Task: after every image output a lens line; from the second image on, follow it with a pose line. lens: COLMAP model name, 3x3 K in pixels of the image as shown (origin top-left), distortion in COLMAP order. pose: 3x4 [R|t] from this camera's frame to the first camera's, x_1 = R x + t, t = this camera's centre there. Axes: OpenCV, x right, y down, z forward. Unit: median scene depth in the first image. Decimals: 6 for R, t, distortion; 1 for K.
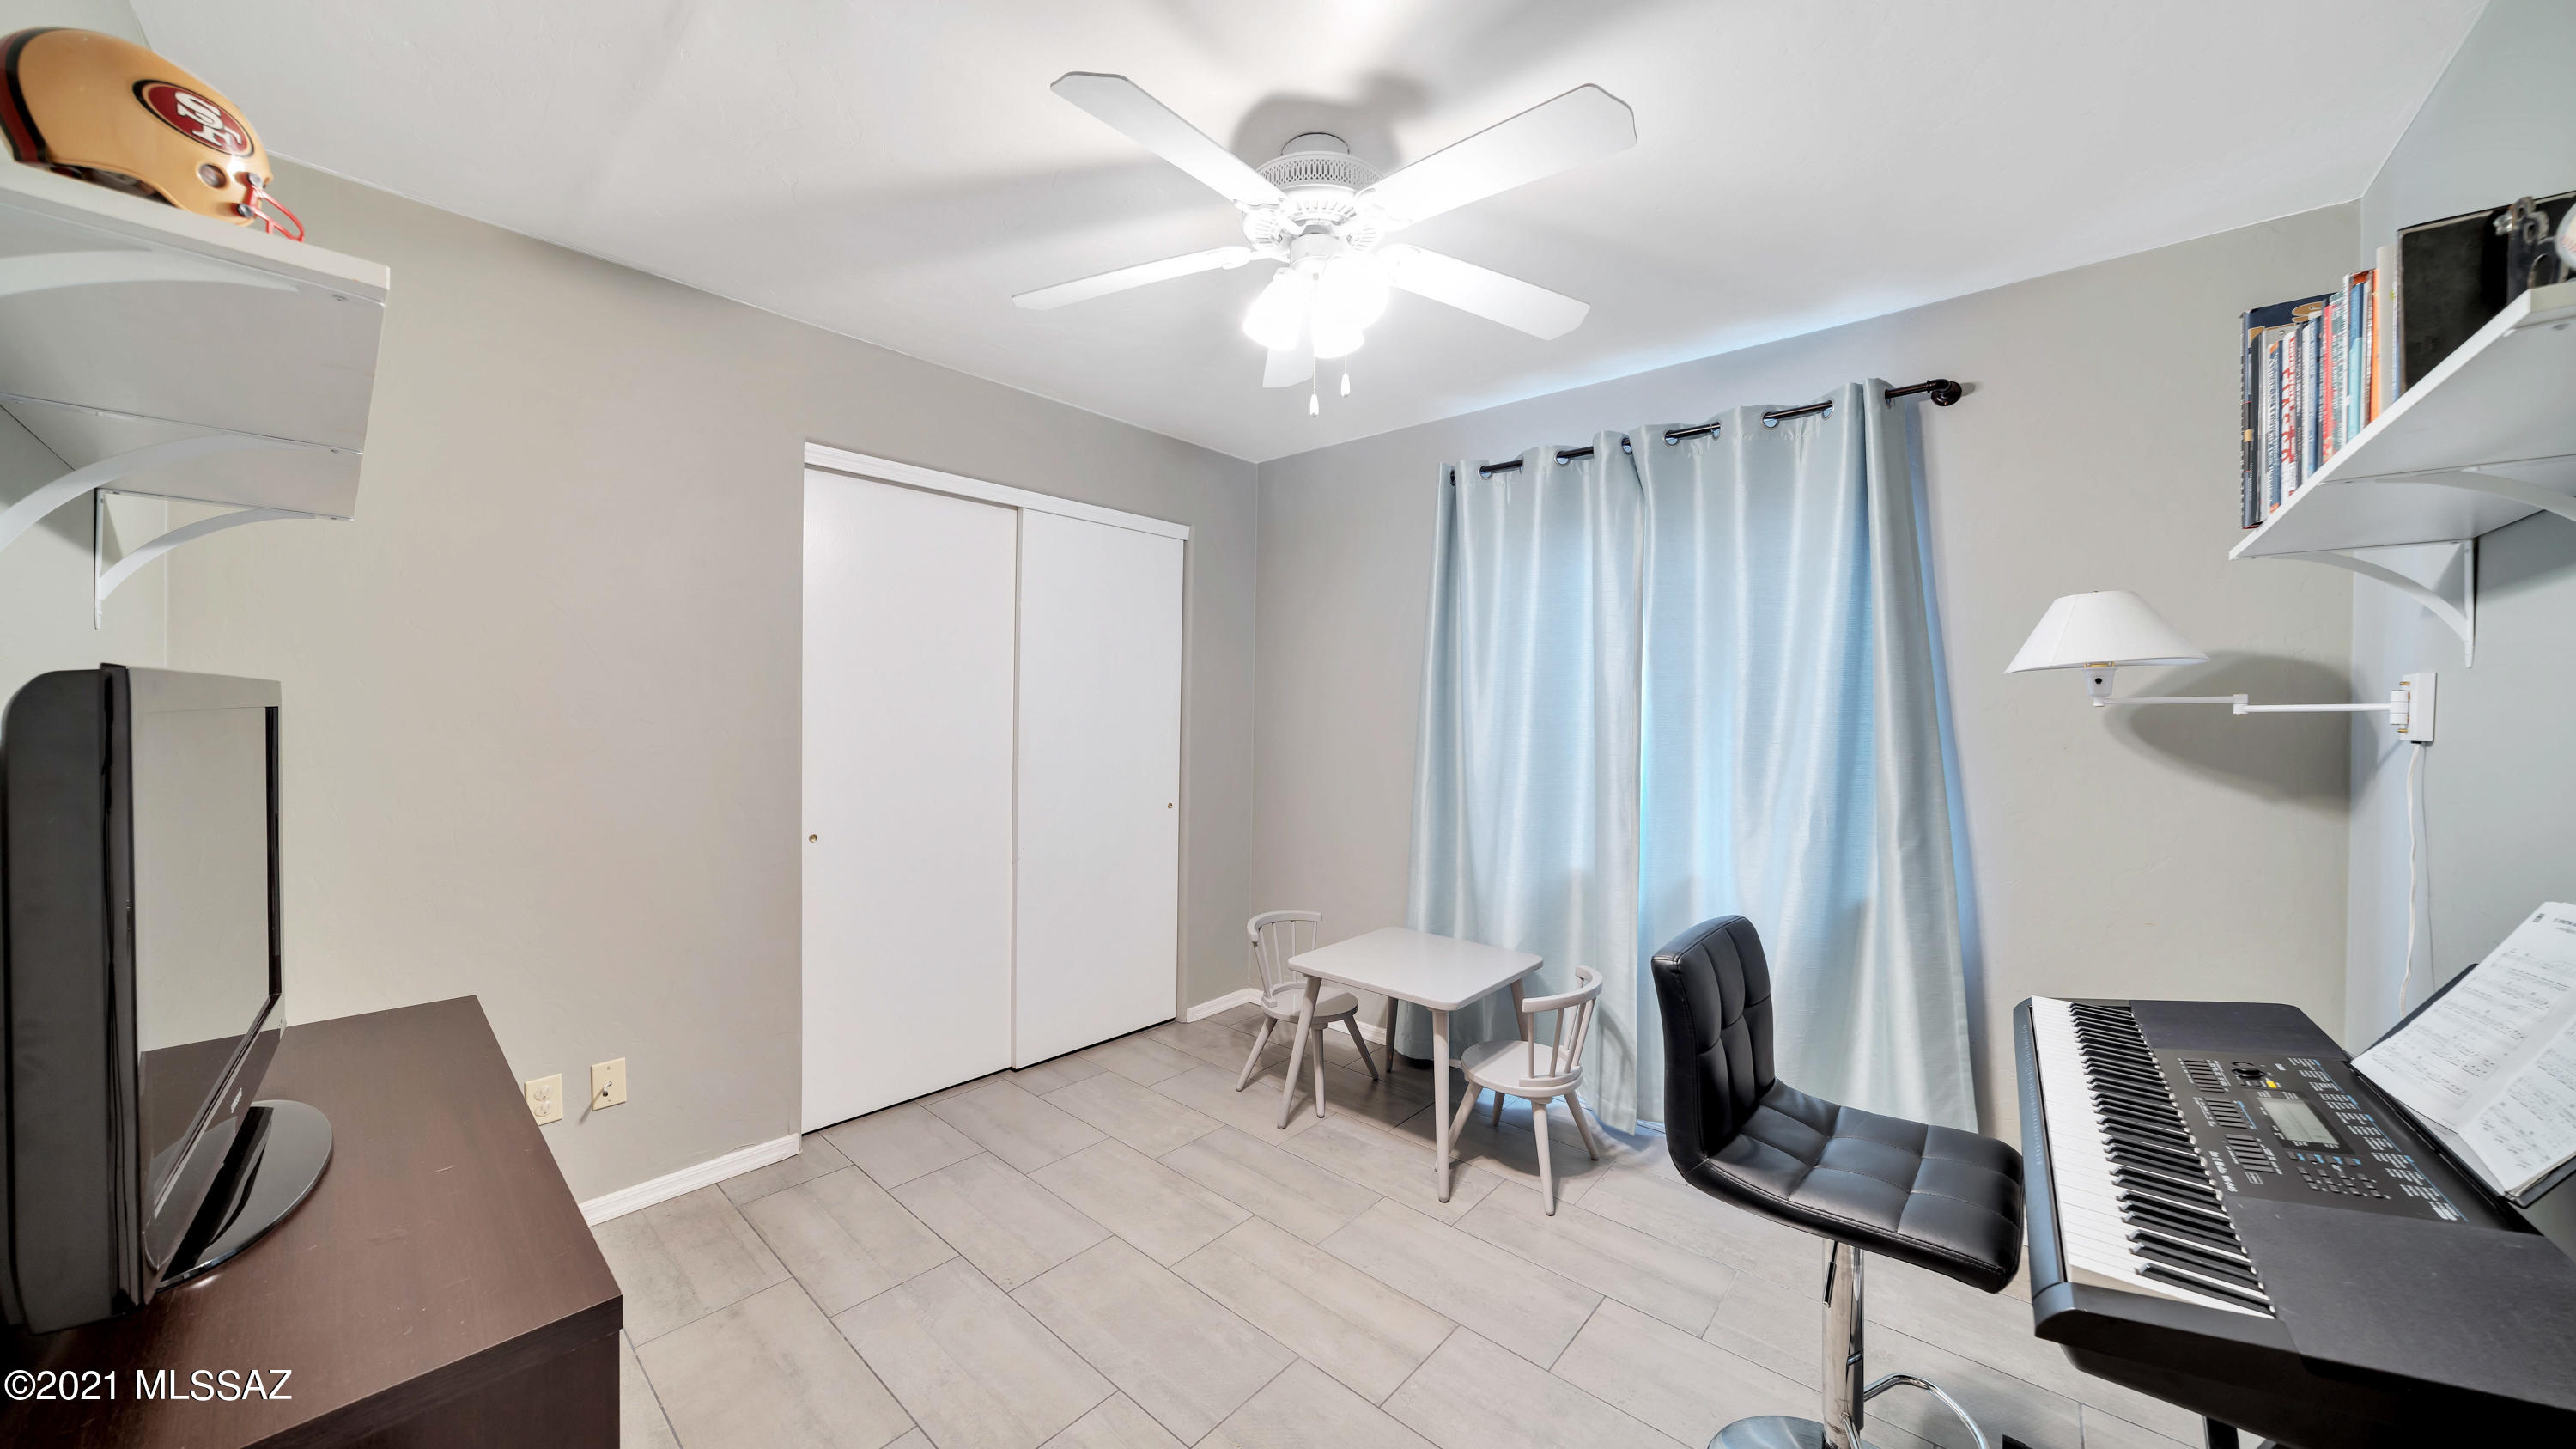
lens RADIAL K [[870.2, 0, 1280.9], [0, 870.2, 711.5], [0, 0, 1]] dist [-0.008608, 0.000271]
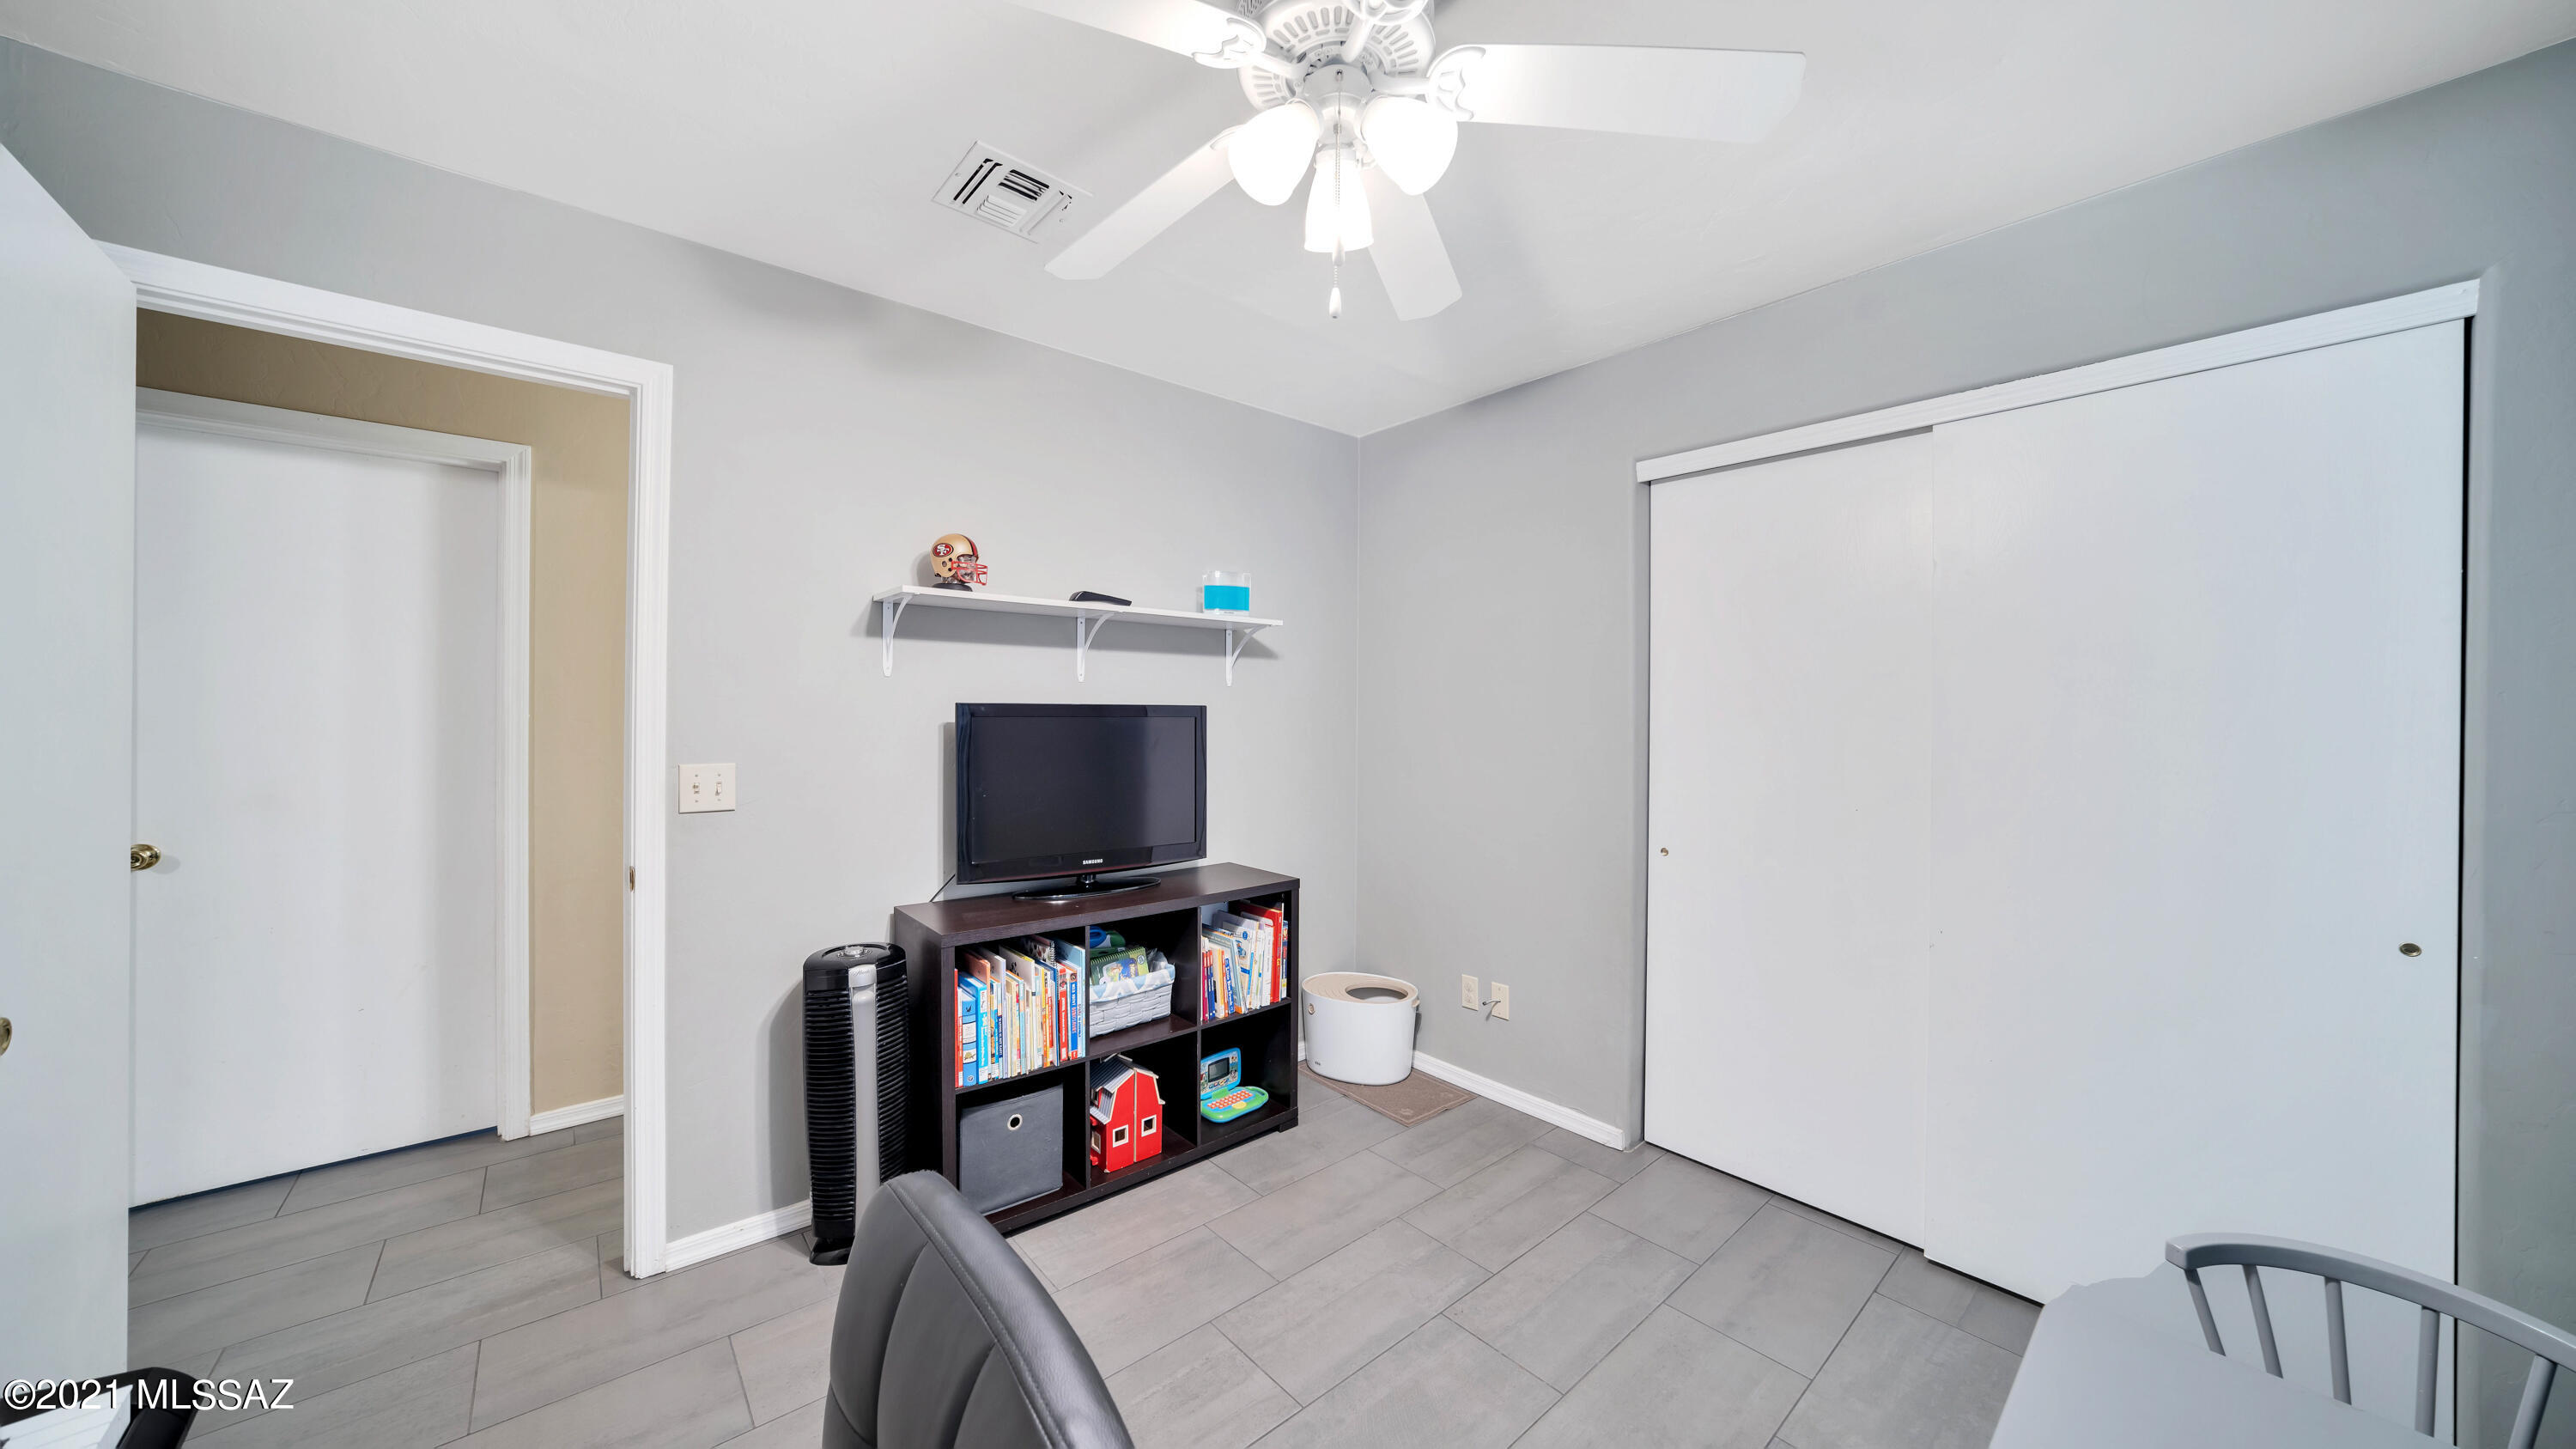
lens RADIAL K [[870.2, 0, 1280.9], [0, 870.2, 711.5], [0, 0, 1]] dist [-0.008608, 0.000271]
pose [[-0.128422, -0.011716, -0.991650, 0.528510], [-0.008323, 0.999908, -0.010736, 0.000030], [0.991685, 0.006875, -0.128508, 0.720458]]
